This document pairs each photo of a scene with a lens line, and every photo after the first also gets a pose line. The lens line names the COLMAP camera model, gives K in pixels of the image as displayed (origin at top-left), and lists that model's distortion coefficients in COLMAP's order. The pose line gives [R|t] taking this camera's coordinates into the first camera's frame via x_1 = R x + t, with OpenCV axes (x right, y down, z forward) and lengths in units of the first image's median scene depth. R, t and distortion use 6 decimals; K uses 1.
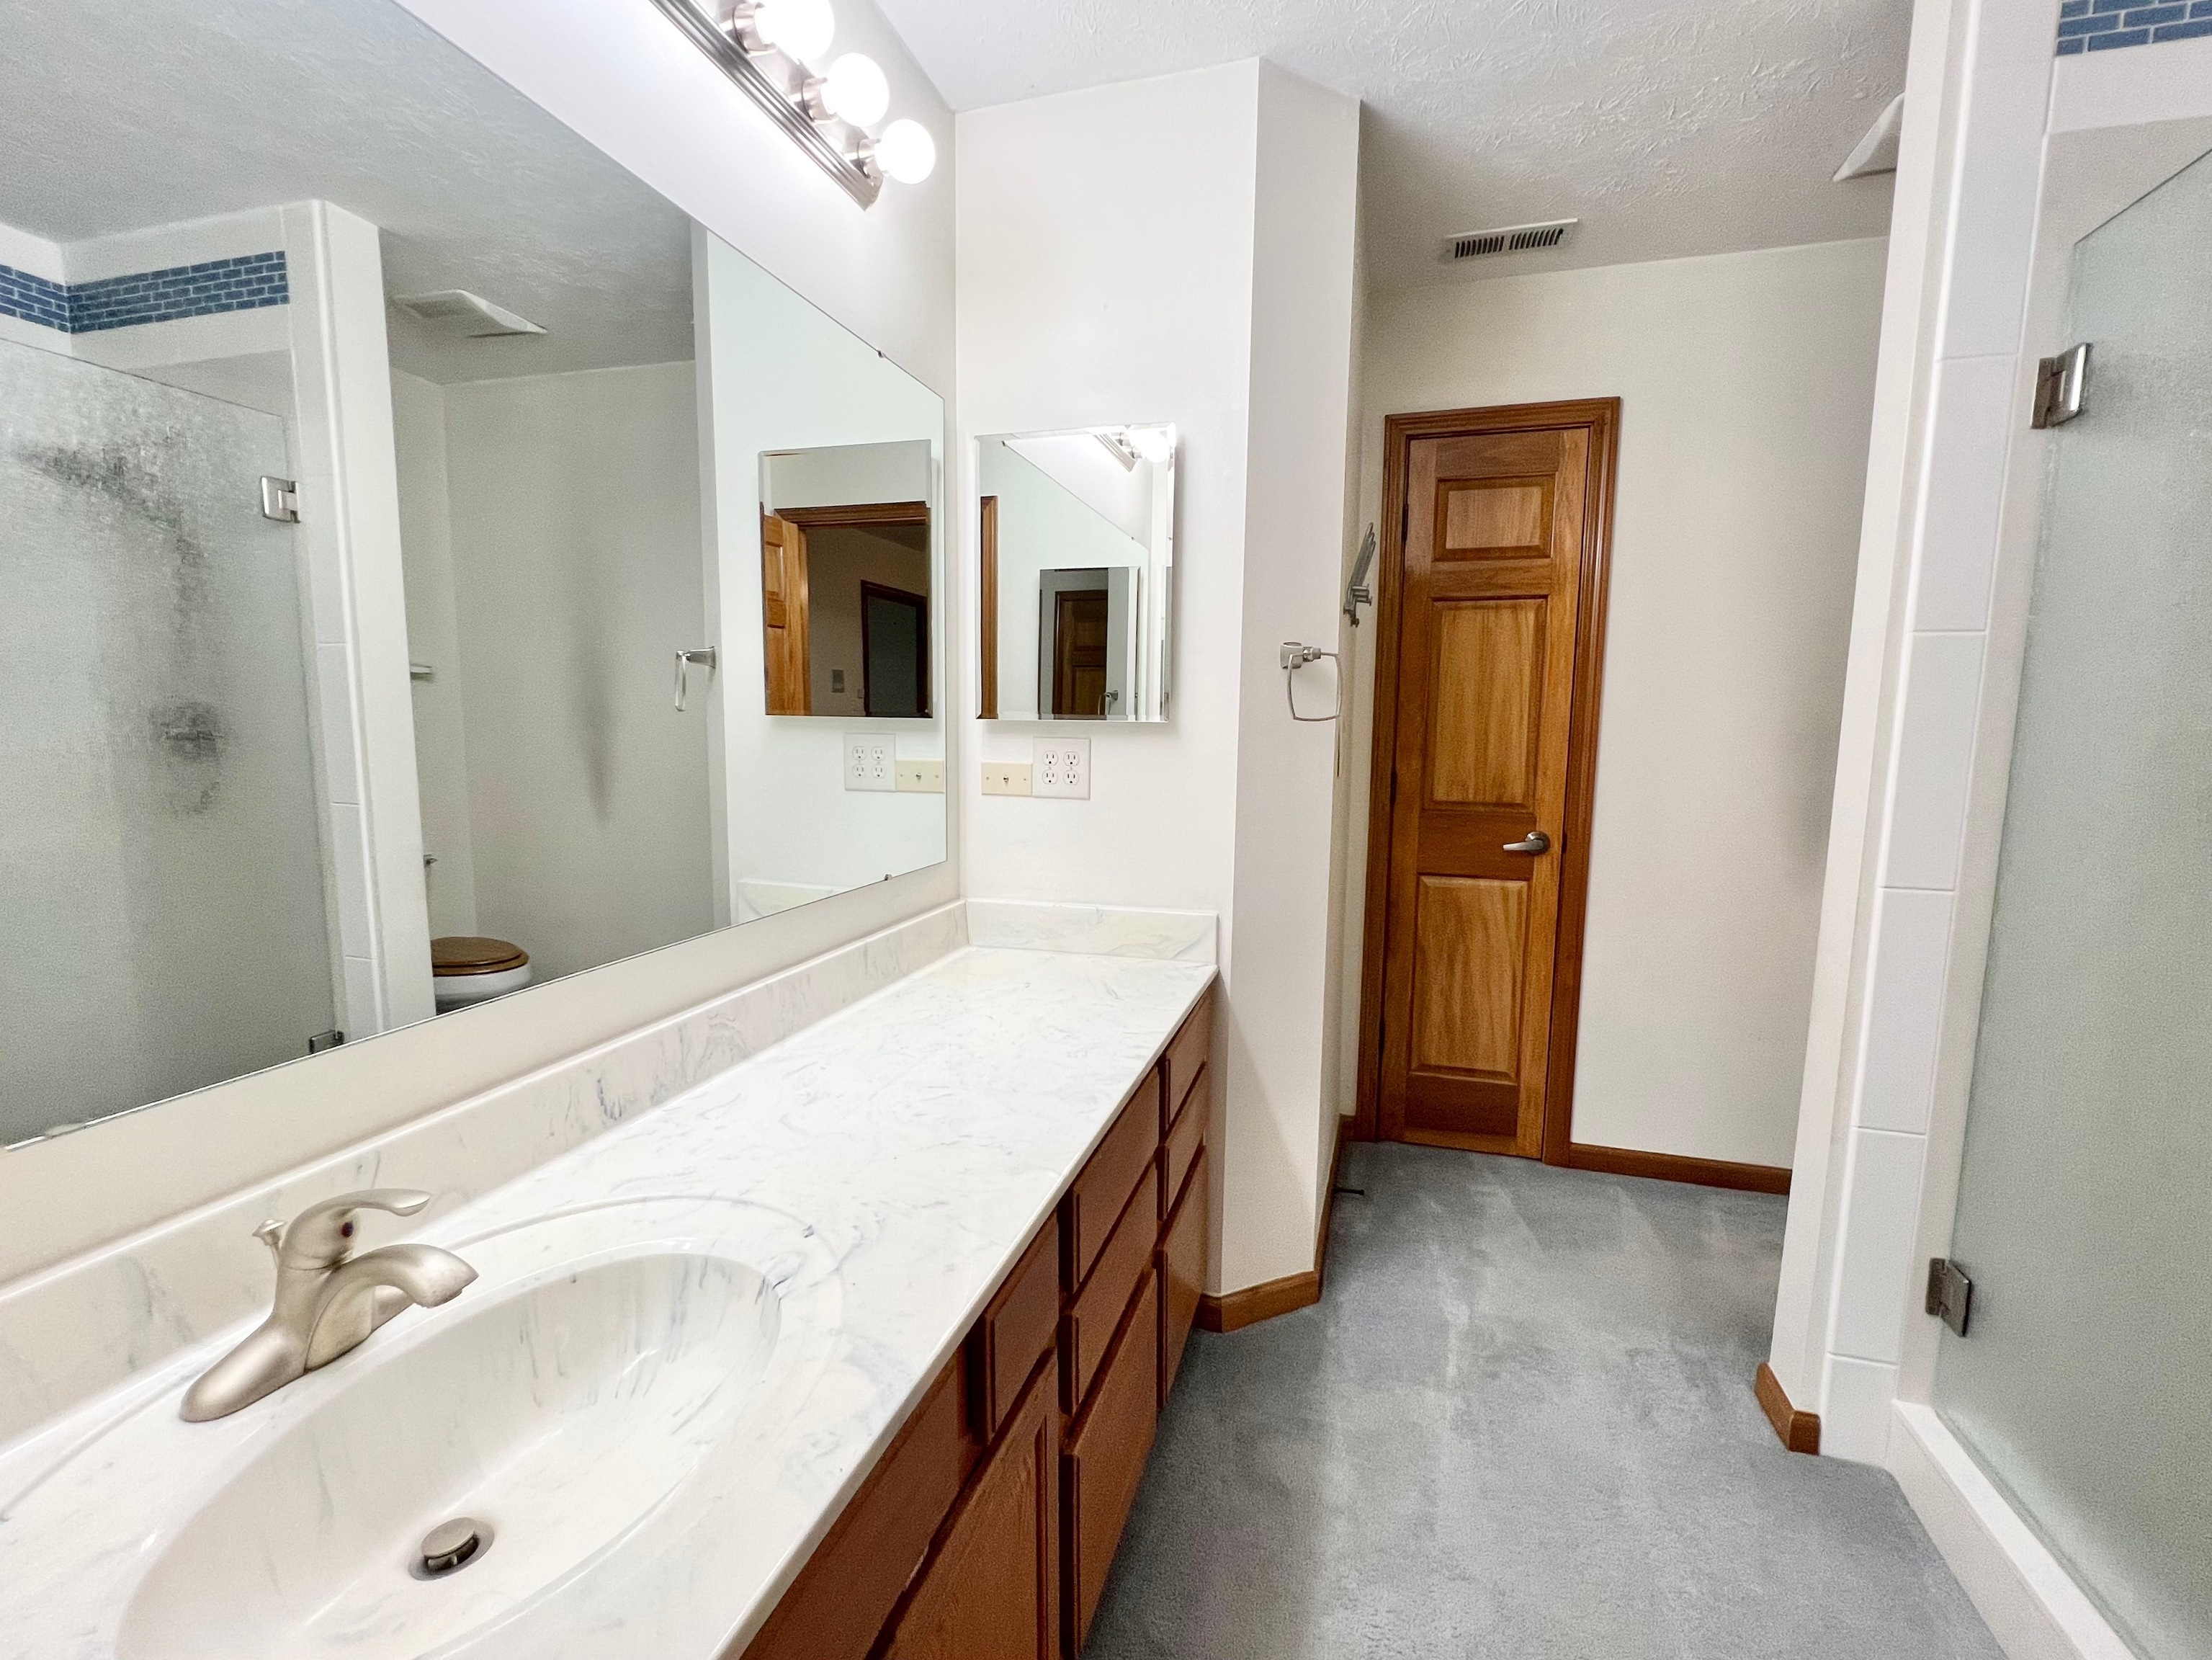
lens RADIAL K [[947.4, 0, 1106.0], [0, 947.4, 830.0], [0, 0, 1]] dist [-0.001425, -0.000117]
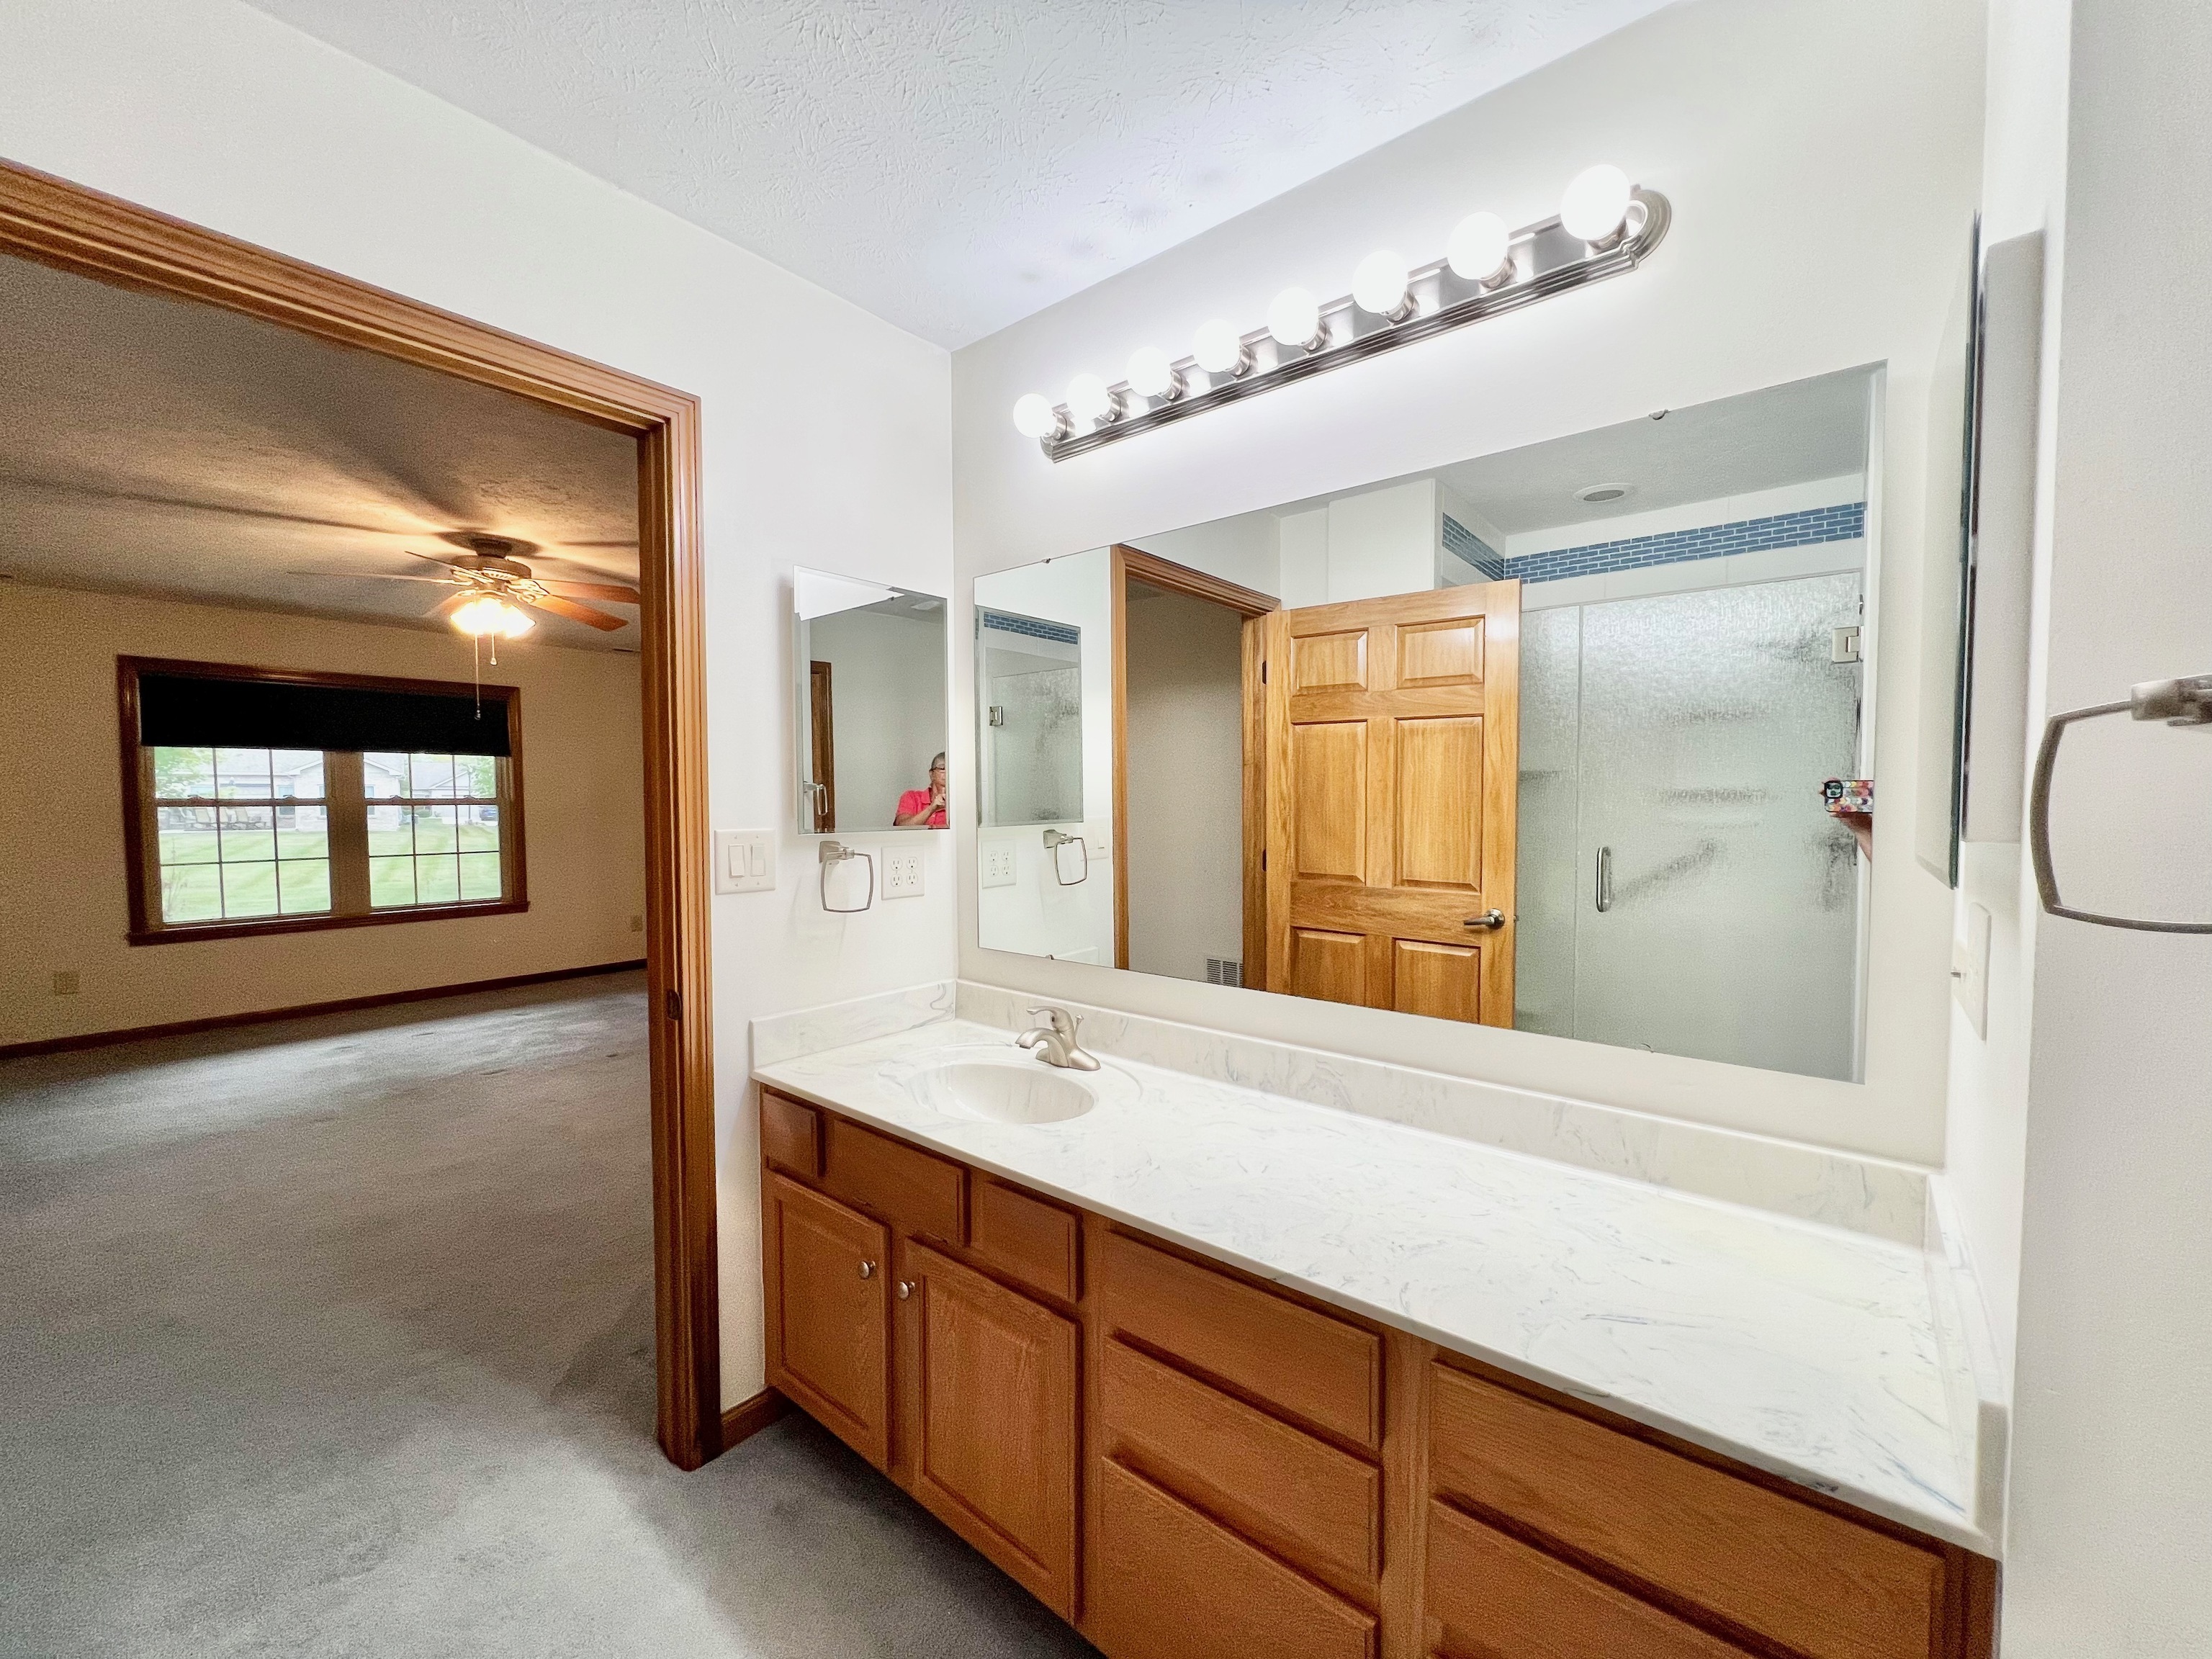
lens RADIAL K [[886.6, 0, 1106.0], [0, 886.6, 829.5], [0, 0, 1]] dist [-0.001781, -0.000195]
pose [[-0.395328, 0.027826, -0.918119, 0.872124], [-0.101026, 0.992160, 0.073571, -0.196980], [0.912968, 0.121838, -0.389417, 1.184888]]
